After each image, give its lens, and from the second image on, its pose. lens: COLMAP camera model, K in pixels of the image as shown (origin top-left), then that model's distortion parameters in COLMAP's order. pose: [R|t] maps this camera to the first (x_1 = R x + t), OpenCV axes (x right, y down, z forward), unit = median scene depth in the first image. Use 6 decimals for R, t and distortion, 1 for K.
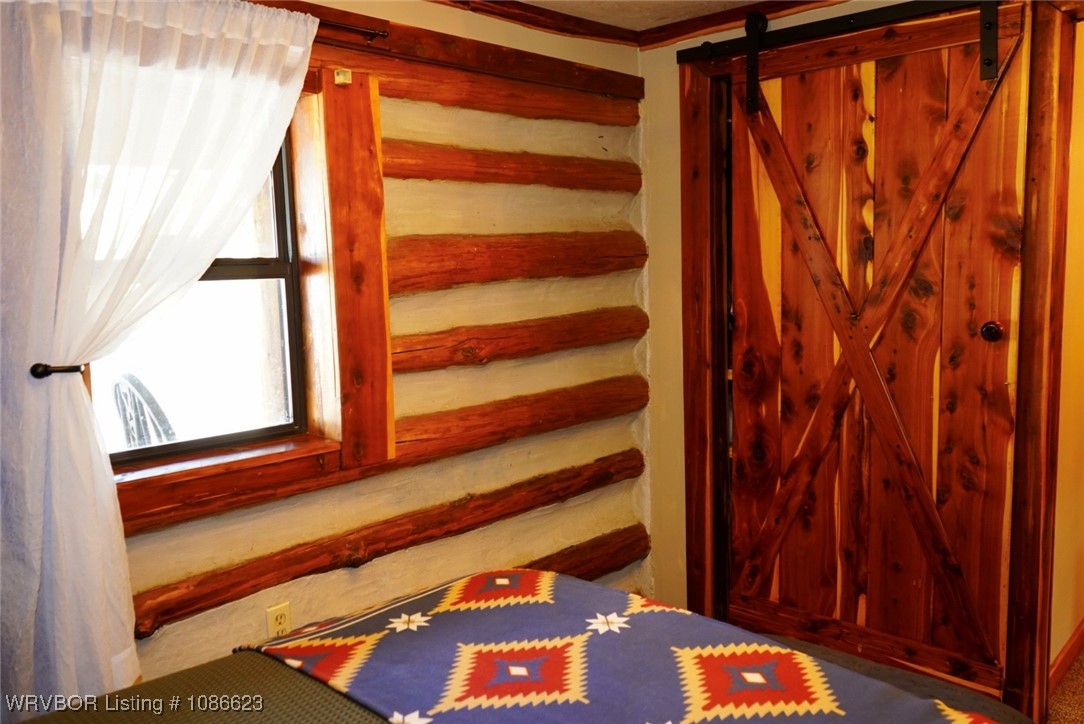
lens RADIAL K [[870.2, 0, 537.9], [0, 870.2, 360.7], [0, 0, 1]] dist [-0.009810, 0.009326]
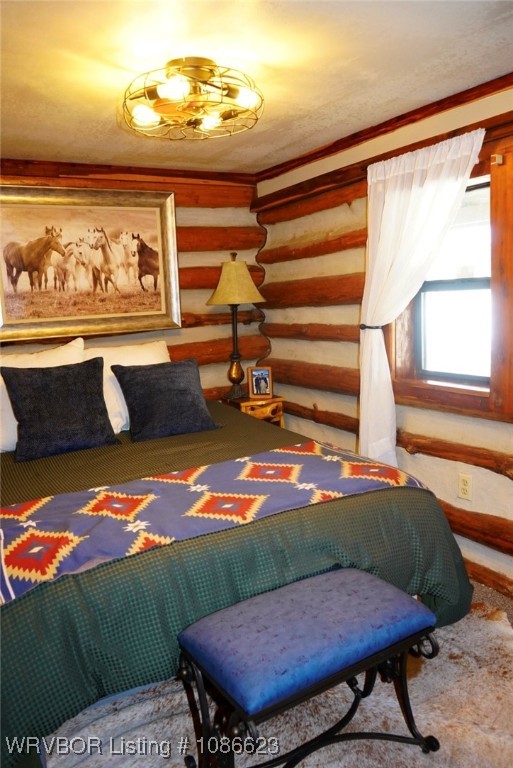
lens RADIAL K [[616.6, 0, 253.8], [0, 616.6, 381.8], [0, 0, 1]] dist [-0.009810, 0.009326]
pose [[-0.293565, 0.171190, -0.940486, 1.166083], [-0.049881, 0.979751, 0.193908, -0.152022], [0.954637, 0.103837, -0.279082, 1.089732]]
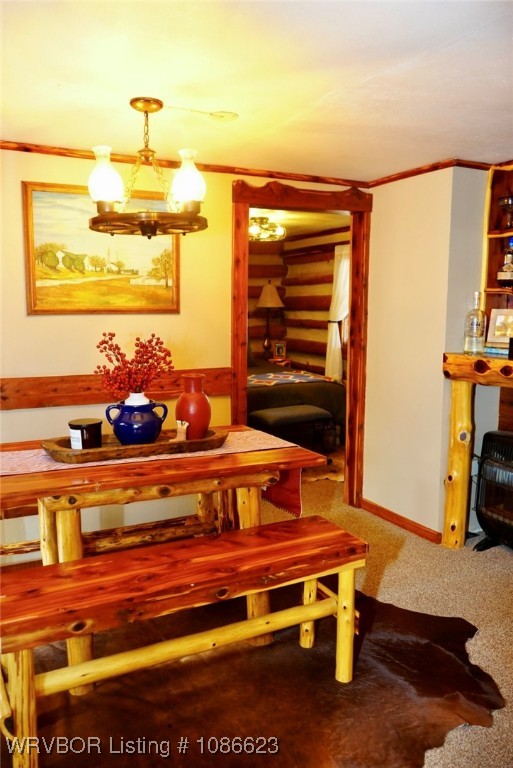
lens RADIAL K [[616.6, 0, 257.5], [0, 616.6, 386.1], [0, 0, 1]] dist [-0.009810, 0.009326]
pose [[-0.331506, 0.160037, -0.929781, 2.964146], [-0.096627, 0.974566, 0.202197, -0.303805], [0.938492, 0.156872, -0.307611, 1.649602]]
